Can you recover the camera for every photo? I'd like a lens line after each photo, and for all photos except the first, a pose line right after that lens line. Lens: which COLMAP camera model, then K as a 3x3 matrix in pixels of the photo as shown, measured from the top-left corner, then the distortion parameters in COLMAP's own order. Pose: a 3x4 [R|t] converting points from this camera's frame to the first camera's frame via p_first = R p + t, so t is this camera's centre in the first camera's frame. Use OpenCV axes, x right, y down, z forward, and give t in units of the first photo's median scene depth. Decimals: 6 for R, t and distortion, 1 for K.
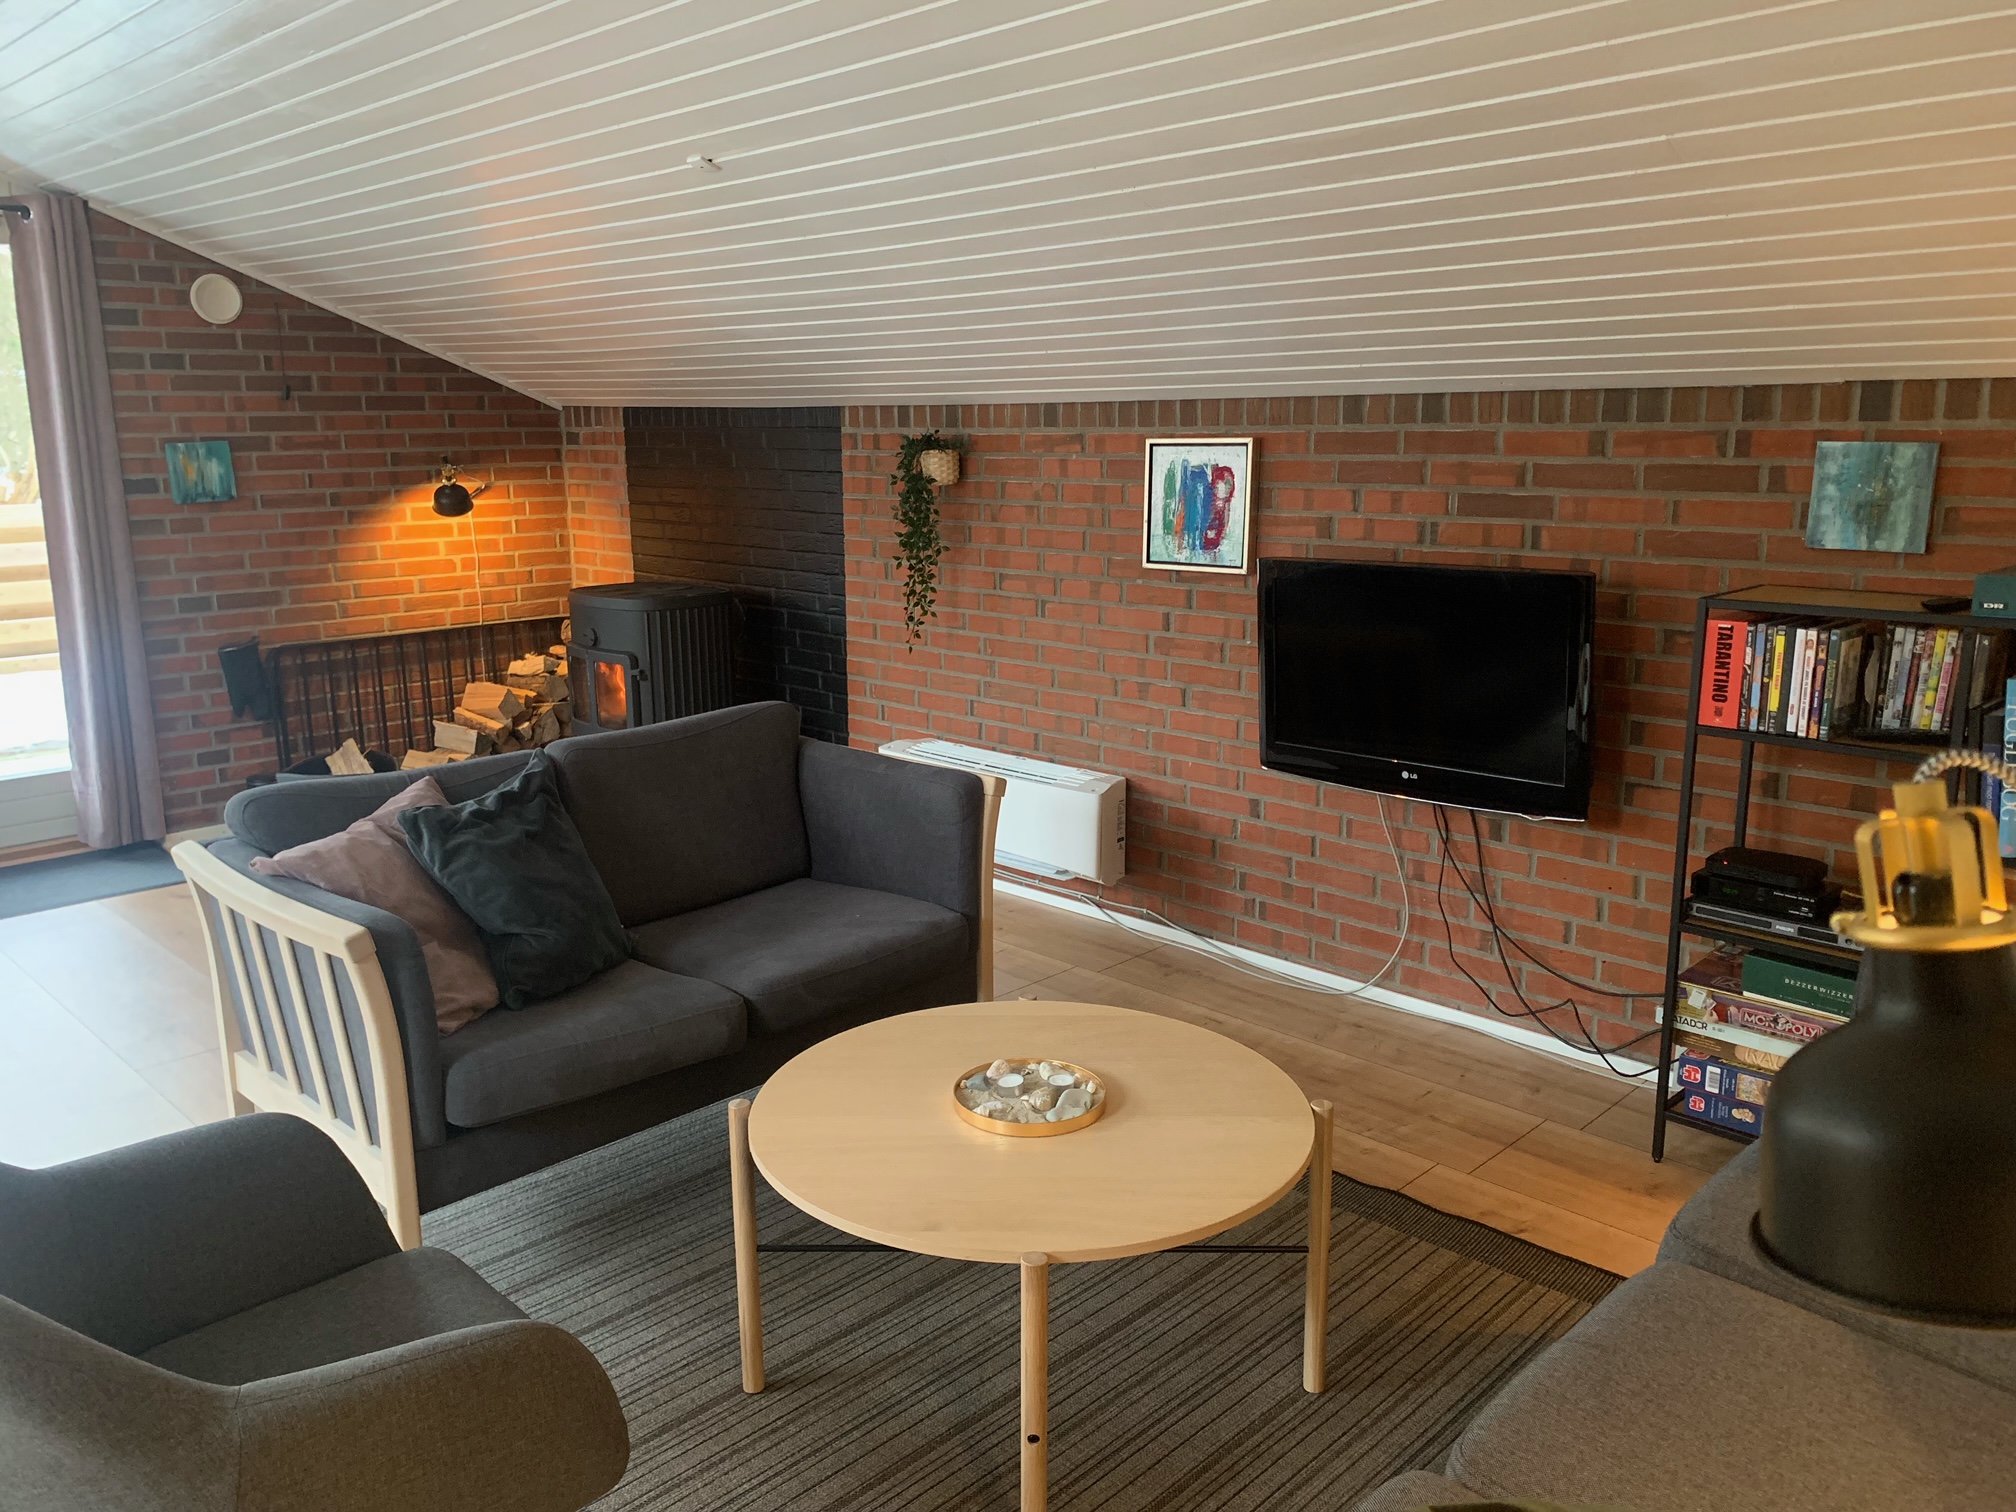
lens RADIAL K [[1557.9, 0, 1007.5], [0, 1557.9, 727.5], [0, 0, 1]] dist [0.005271, 0.000958]
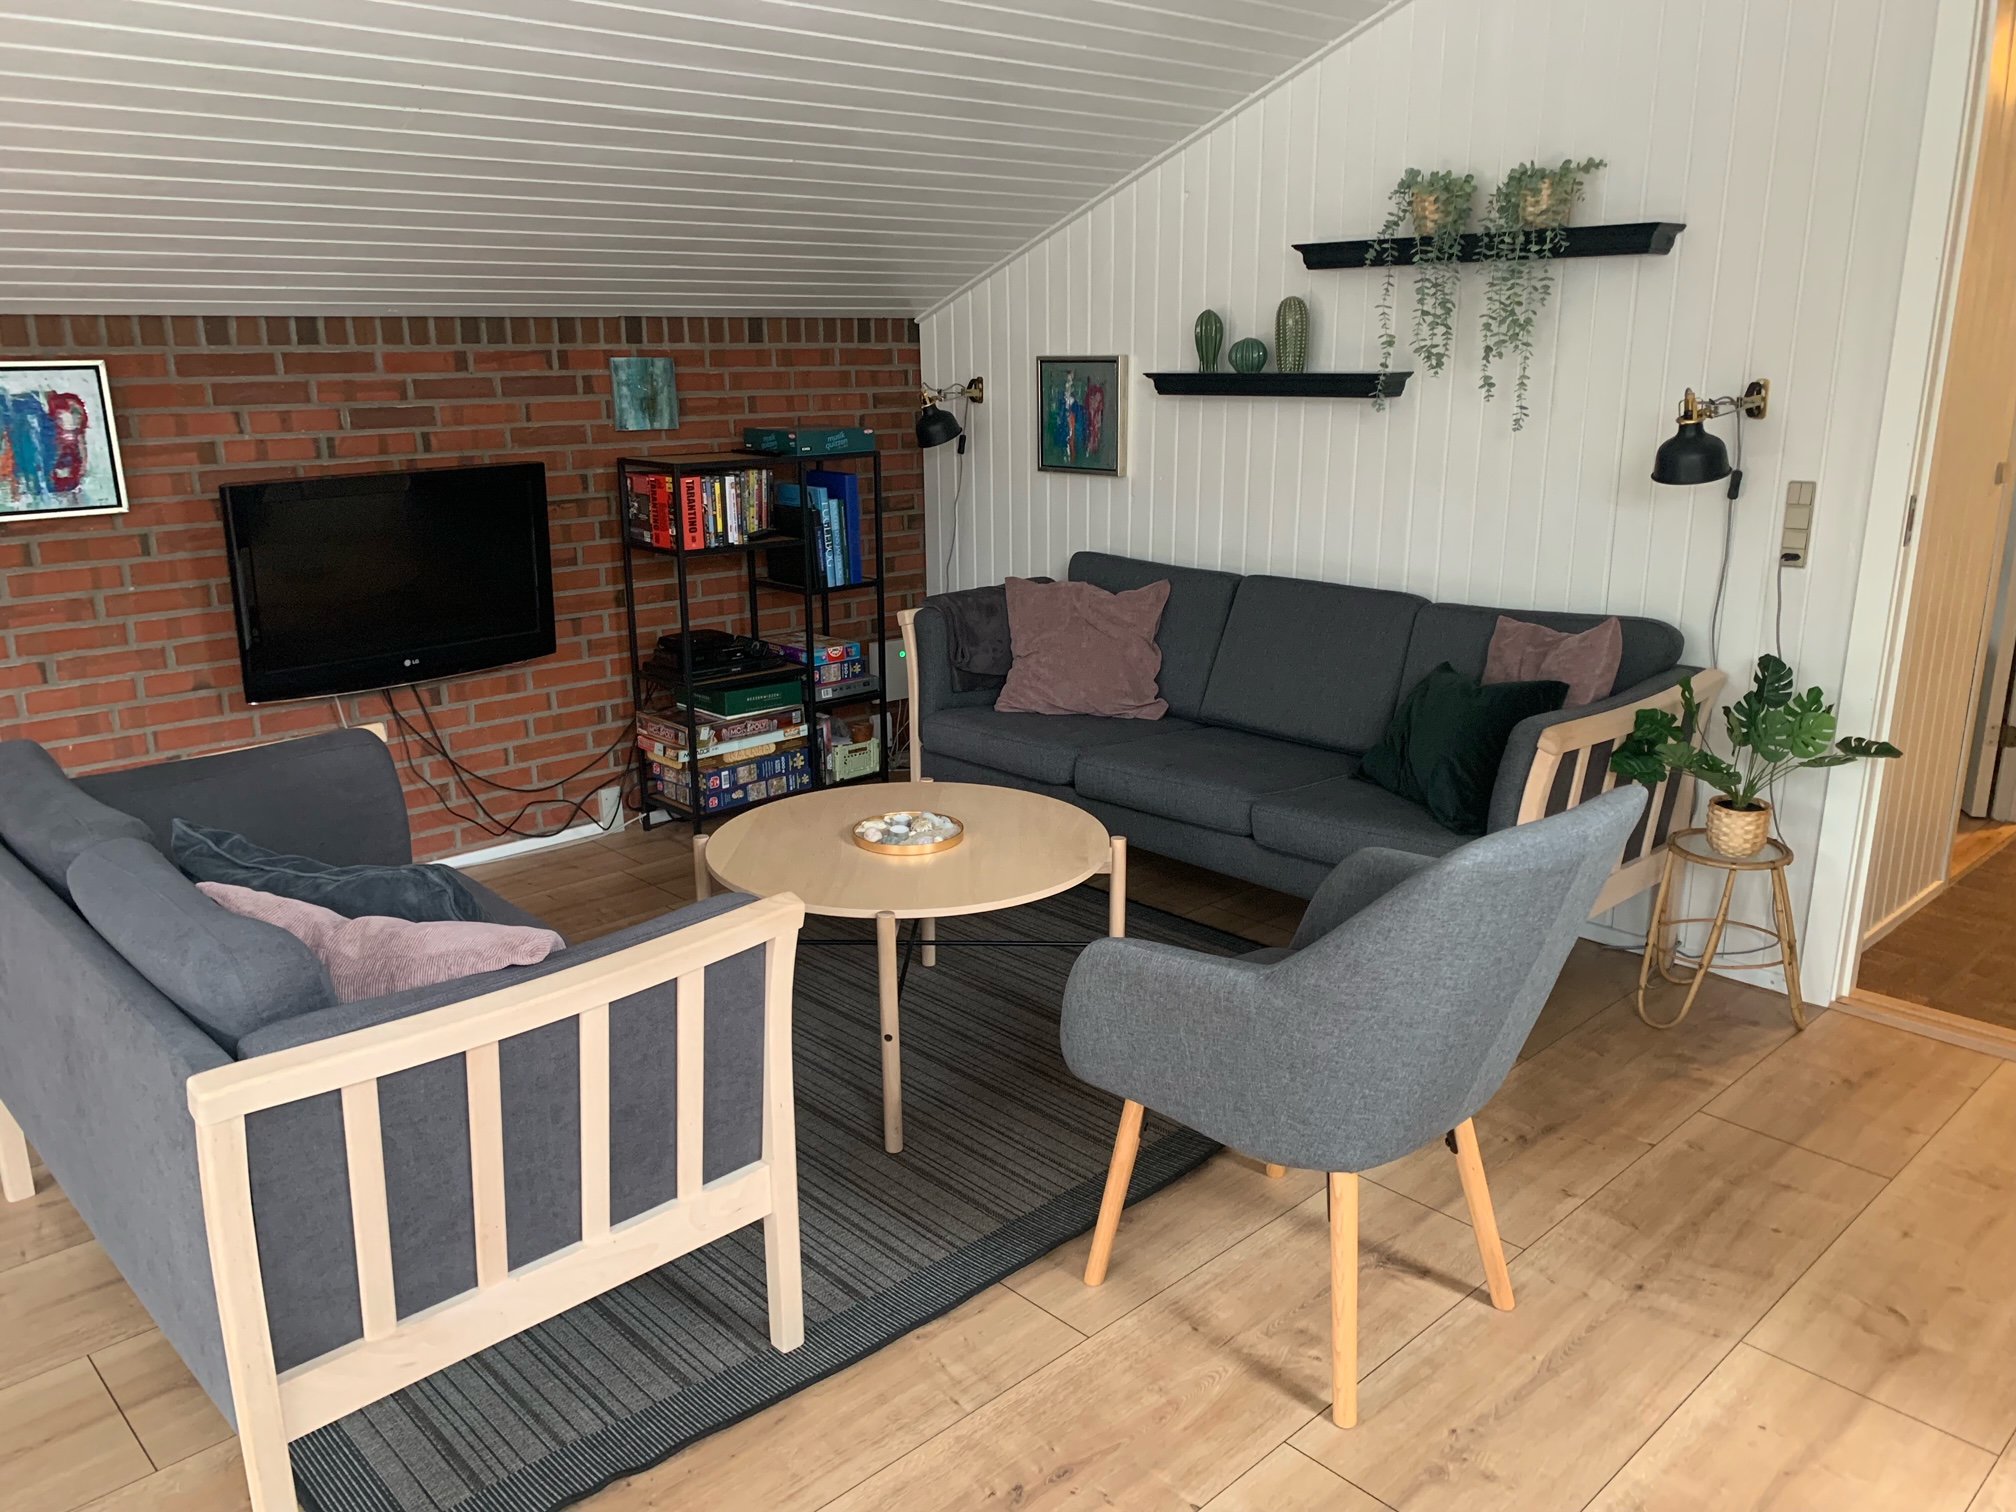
lens RADIAL K [[1524.2, 0, 1008.0], [0, 1524.2, 756.0], [0, 0, 1]] dist [0.009151, 0.013742]
pose [[0.043973, -0.256207, 0.965621, -0.827913], [0.197630, 0.949686, 0.242979, -0.089743], [-0.979290, 0.180151, 0.092395, 0.498819]]
